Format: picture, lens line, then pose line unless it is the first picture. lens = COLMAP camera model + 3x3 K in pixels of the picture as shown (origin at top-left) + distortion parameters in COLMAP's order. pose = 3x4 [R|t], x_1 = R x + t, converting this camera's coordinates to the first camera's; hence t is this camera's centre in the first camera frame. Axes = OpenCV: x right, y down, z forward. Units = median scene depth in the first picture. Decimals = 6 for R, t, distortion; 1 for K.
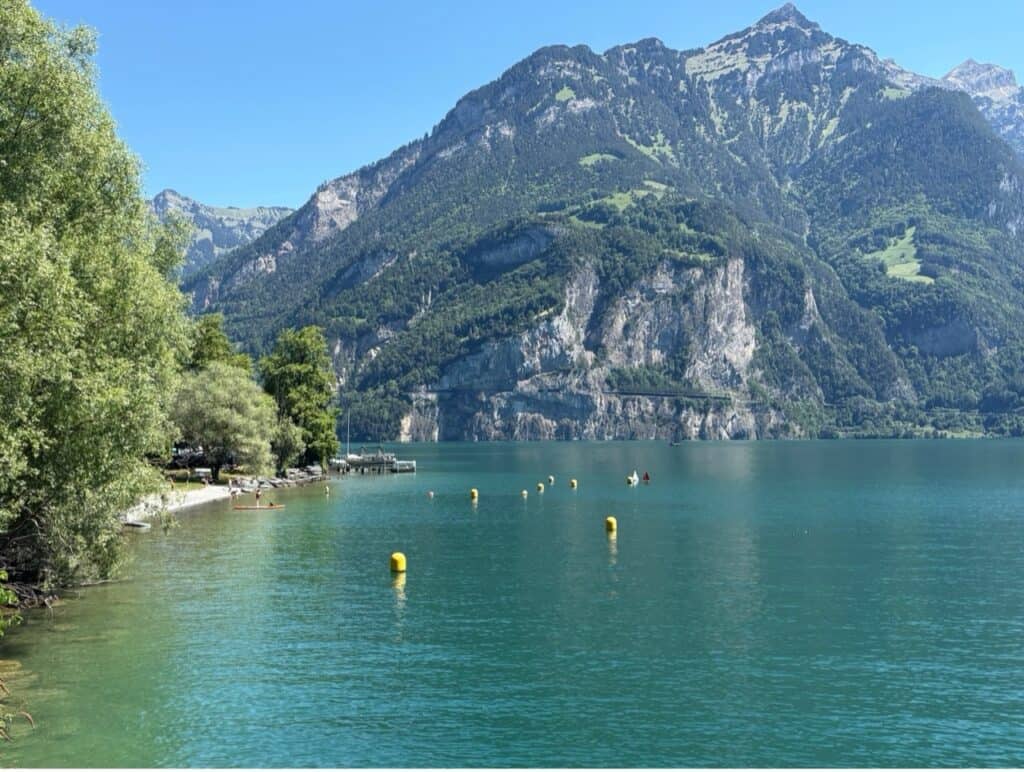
lens RADIAL K [[1081.8, 0, 511.8], [0, 1081.8, 384.3], [0, 0, 1]] dist [-0.005872, 0.000000]
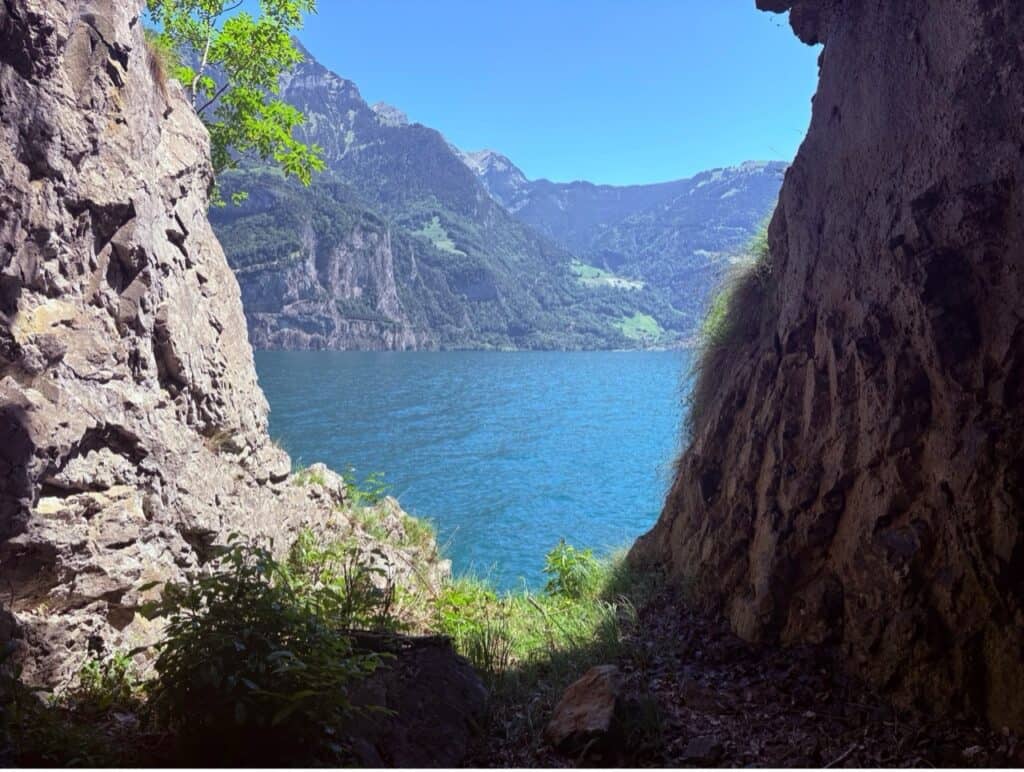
lens RADIAL K [[757.9, 0, 515.1], [0, 757.9, 392.9], [0, 0, 1]] dist [-0.009649, -0.018517]
pose [[0.766309, -0.026521, 0.641925, -0.359608], [-0.041273, 0.995052, 0.090380, 0.007529], [-0.641145, -0.095753, 0.761422, 0.084523]]
